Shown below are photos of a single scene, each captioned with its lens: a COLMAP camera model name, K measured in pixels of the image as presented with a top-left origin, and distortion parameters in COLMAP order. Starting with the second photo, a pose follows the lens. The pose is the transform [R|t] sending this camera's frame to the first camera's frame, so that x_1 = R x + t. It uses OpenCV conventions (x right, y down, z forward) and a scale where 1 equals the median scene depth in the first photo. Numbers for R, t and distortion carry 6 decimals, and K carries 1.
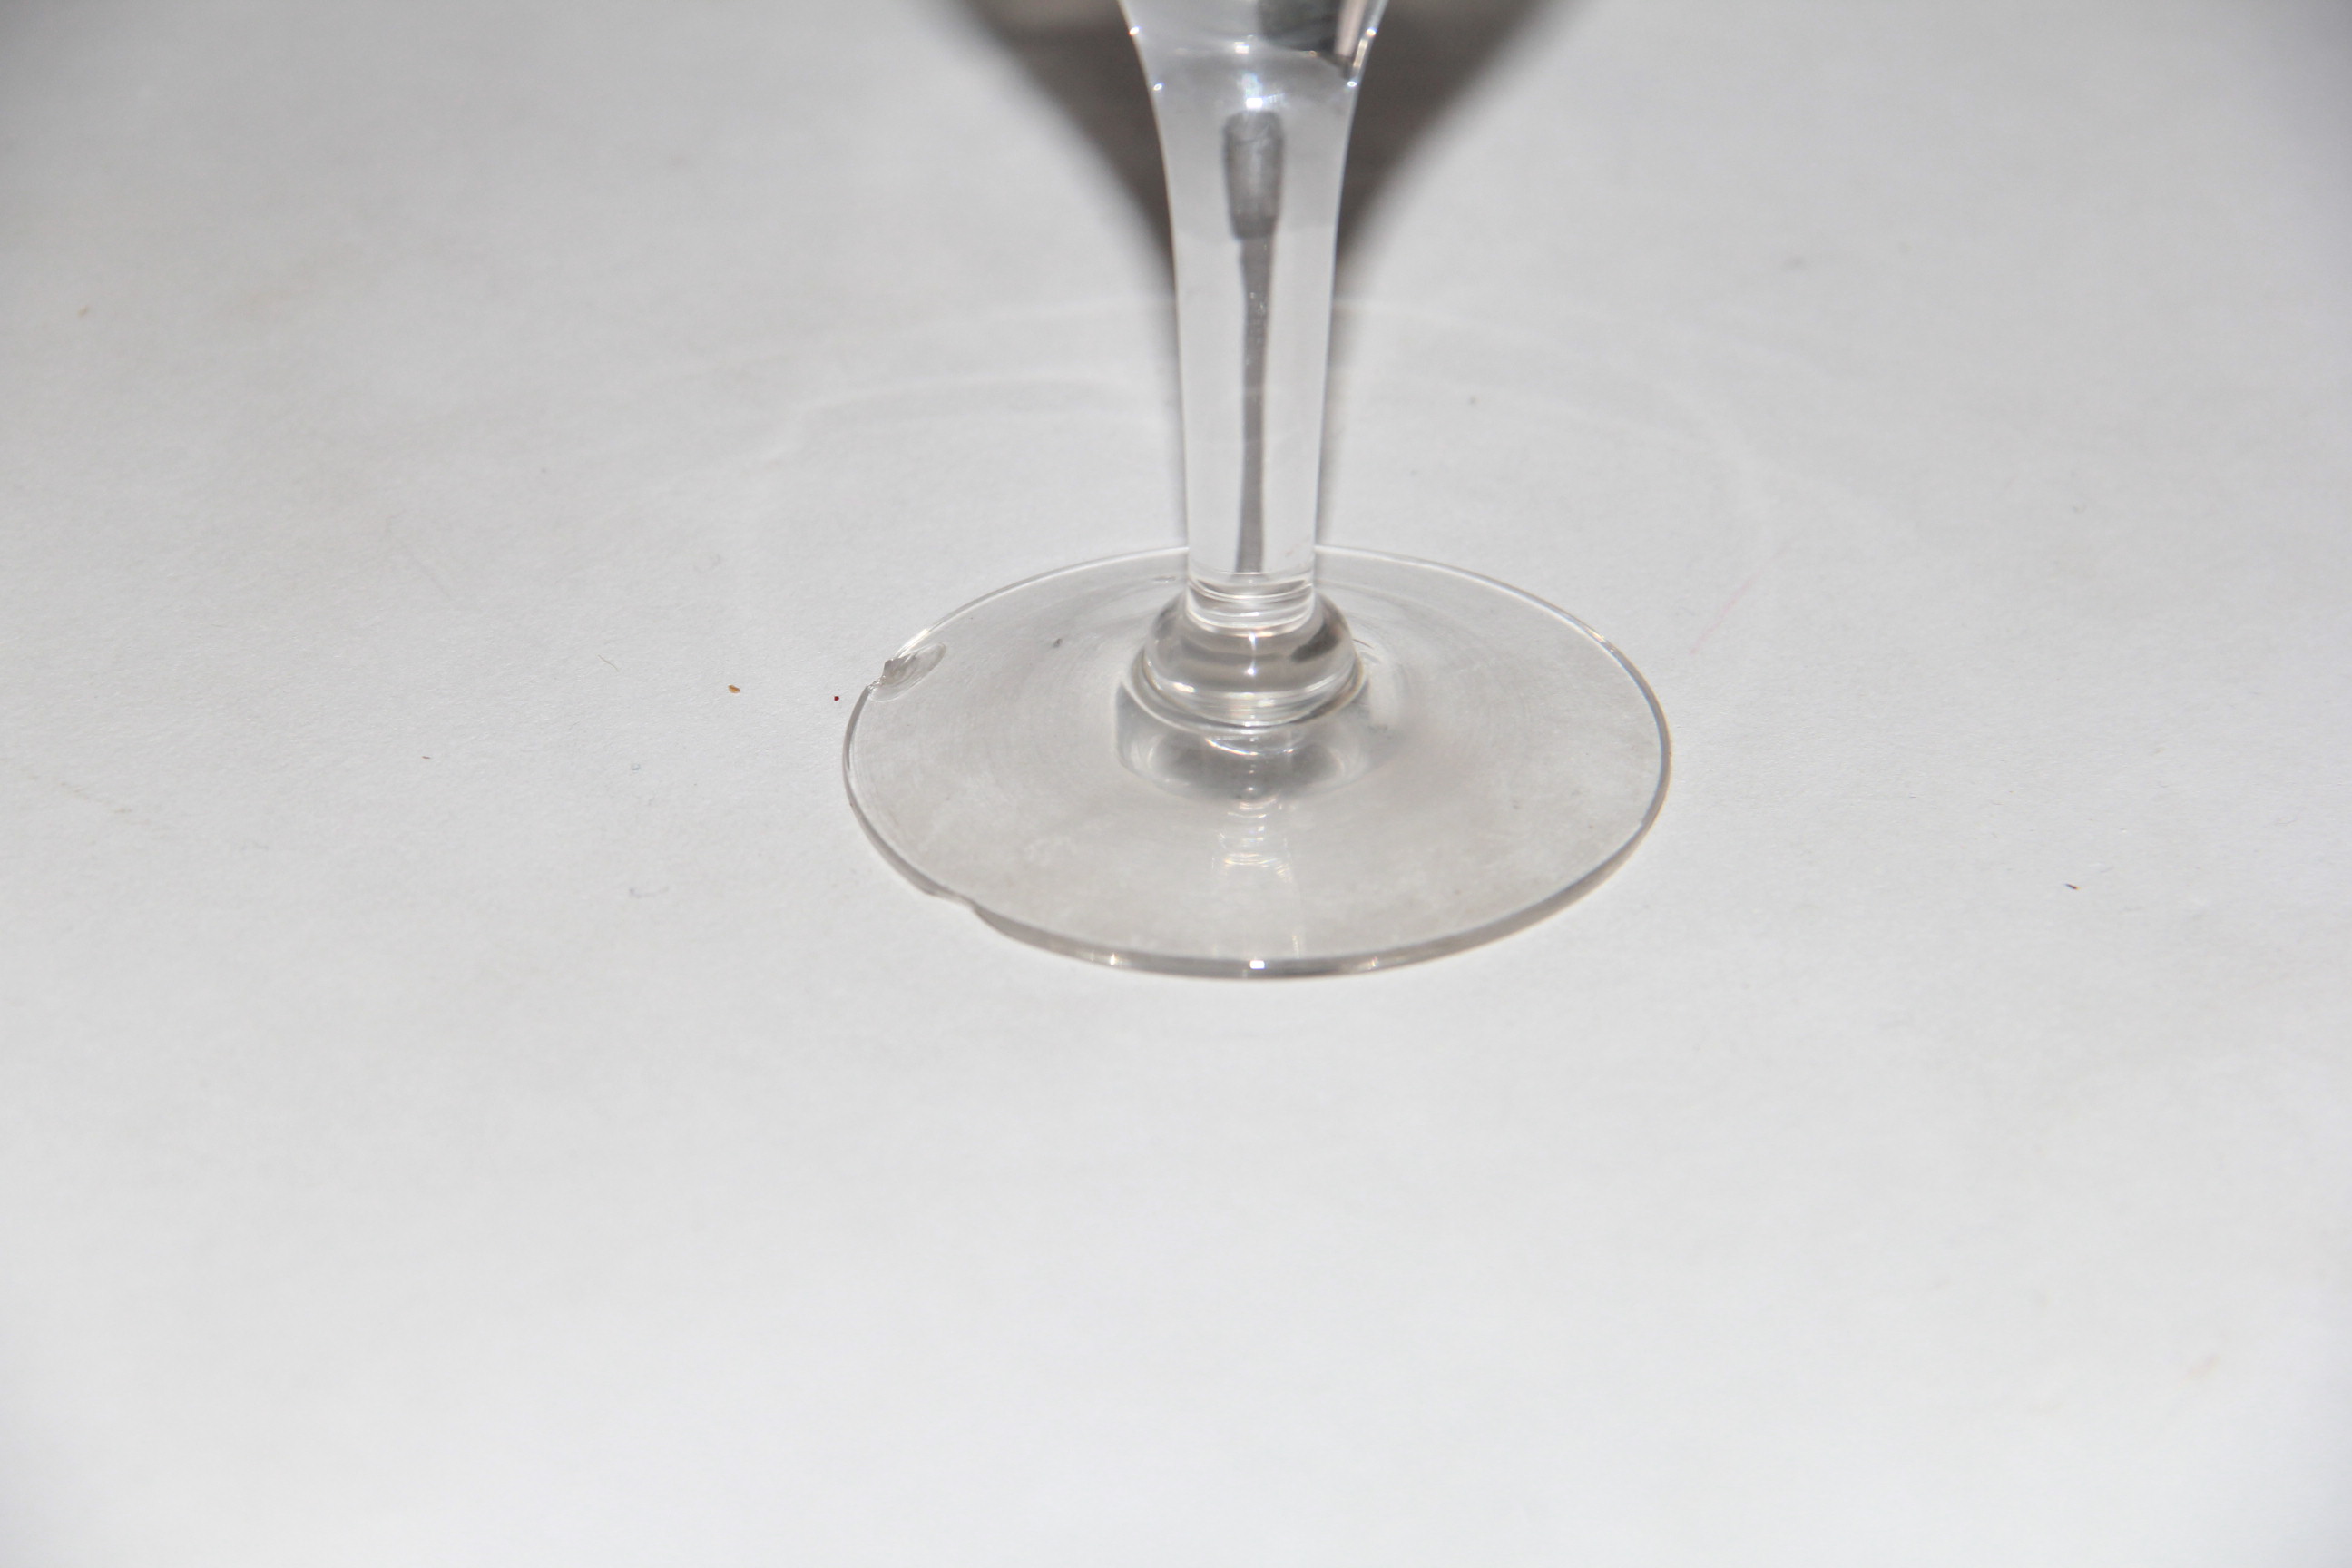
lens RADIAL K [[13819.2, 0, 1176.0], [0, 13819.2, 784.0], [0, 0, 1]] dist [0.818703, -7.634802]
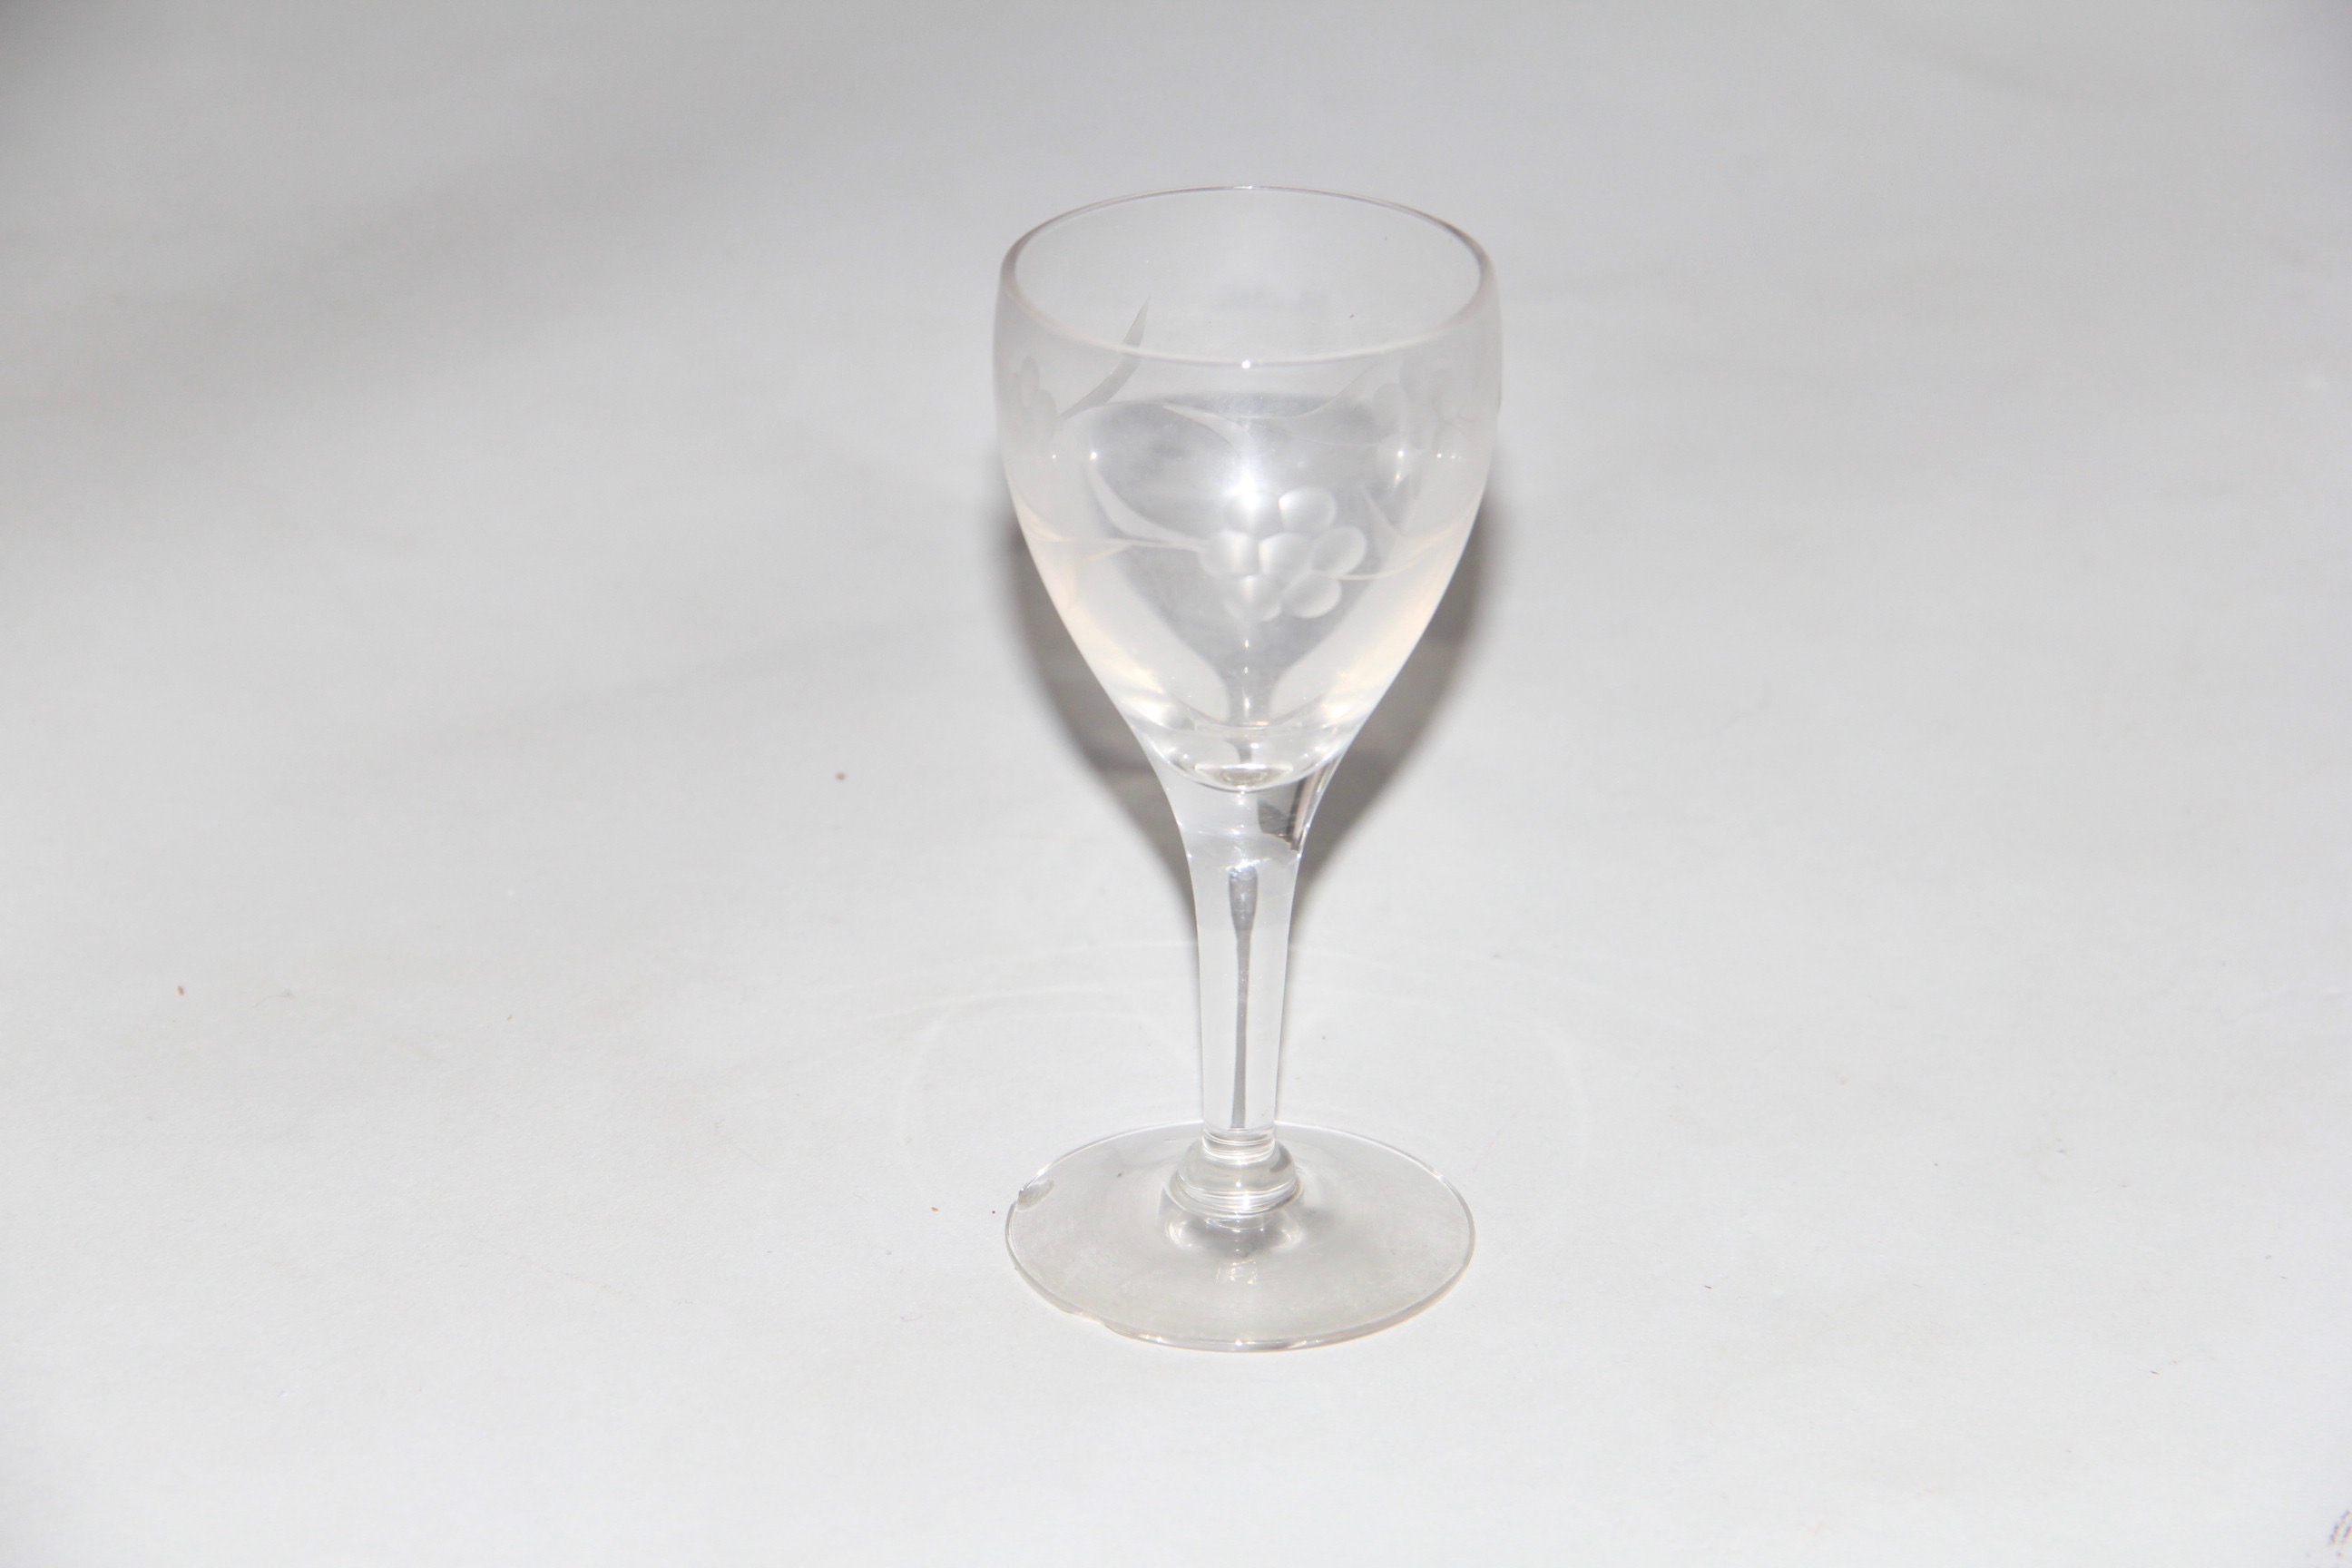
lens RADIAL K [[10119.1, 0, 1176.0], [0, 10119.1, 784.0], [0, 0, 1]] dist [0.892829, -2.799453]
pose [[0.998424, -0.031846, 0.046209, -0.061978], [0.034694, 0.997461, -0.062192, 0.021571], [-0.044111, 0.063697, 0.996994, -0.310213]]
